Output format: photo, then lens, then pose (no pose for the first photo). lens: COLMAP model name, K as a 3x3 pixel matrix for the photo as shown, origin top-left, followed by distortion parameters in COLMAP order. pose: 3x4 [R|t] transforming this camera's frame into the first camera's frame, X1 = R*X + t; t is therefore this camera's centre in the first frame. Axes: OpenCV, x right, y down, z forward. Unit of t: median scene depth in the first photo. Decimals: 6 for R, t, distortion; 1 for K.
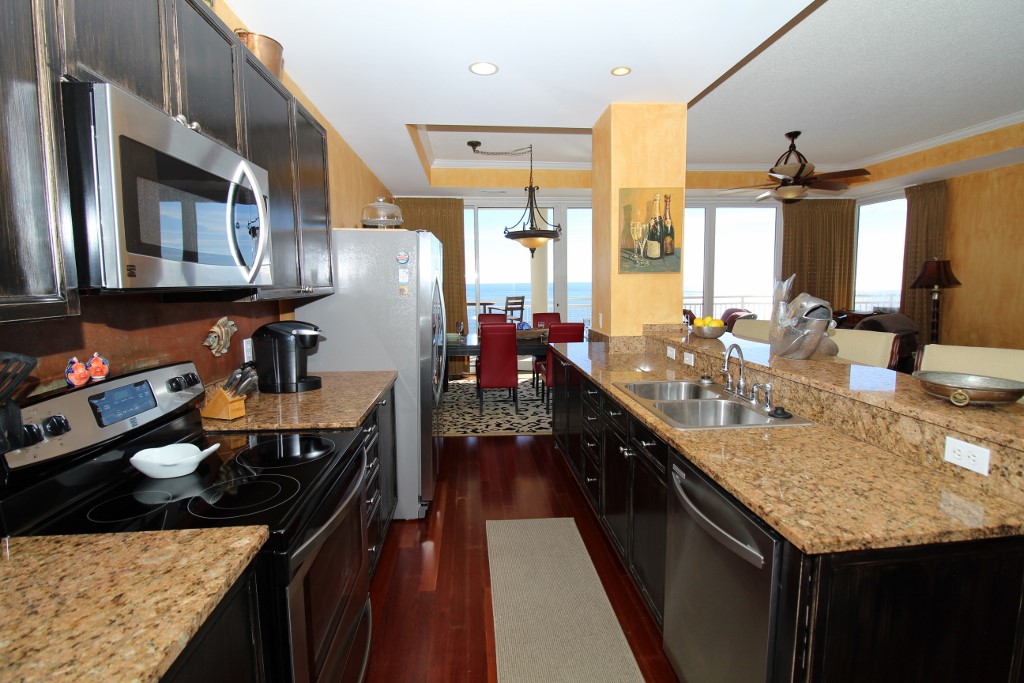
lens RADIAL K [[475.0, 0, 516.6], [0, 475.0, 330.6], [0, 0, 1]] dist [-0.010838, -0.004628]
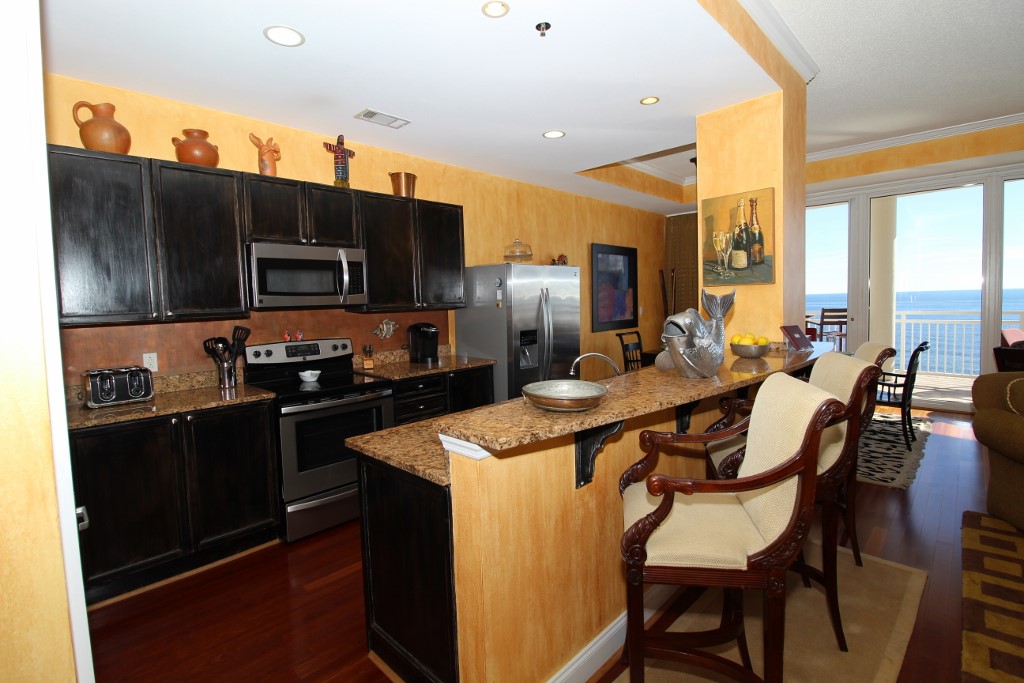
lens RADIAL K [[475.0, 0, 510.3], [0, 475.0, 331.5], [0, 0, 1]] dist [-0.010838, -0.004628]
pose [[0.647519, 0.042362, -0.760871, 0.709624], [-0.056670, 0.998366, 0.007357, -0.012364], [0.759939, 0.038355, 0.648862, 0.068637]]
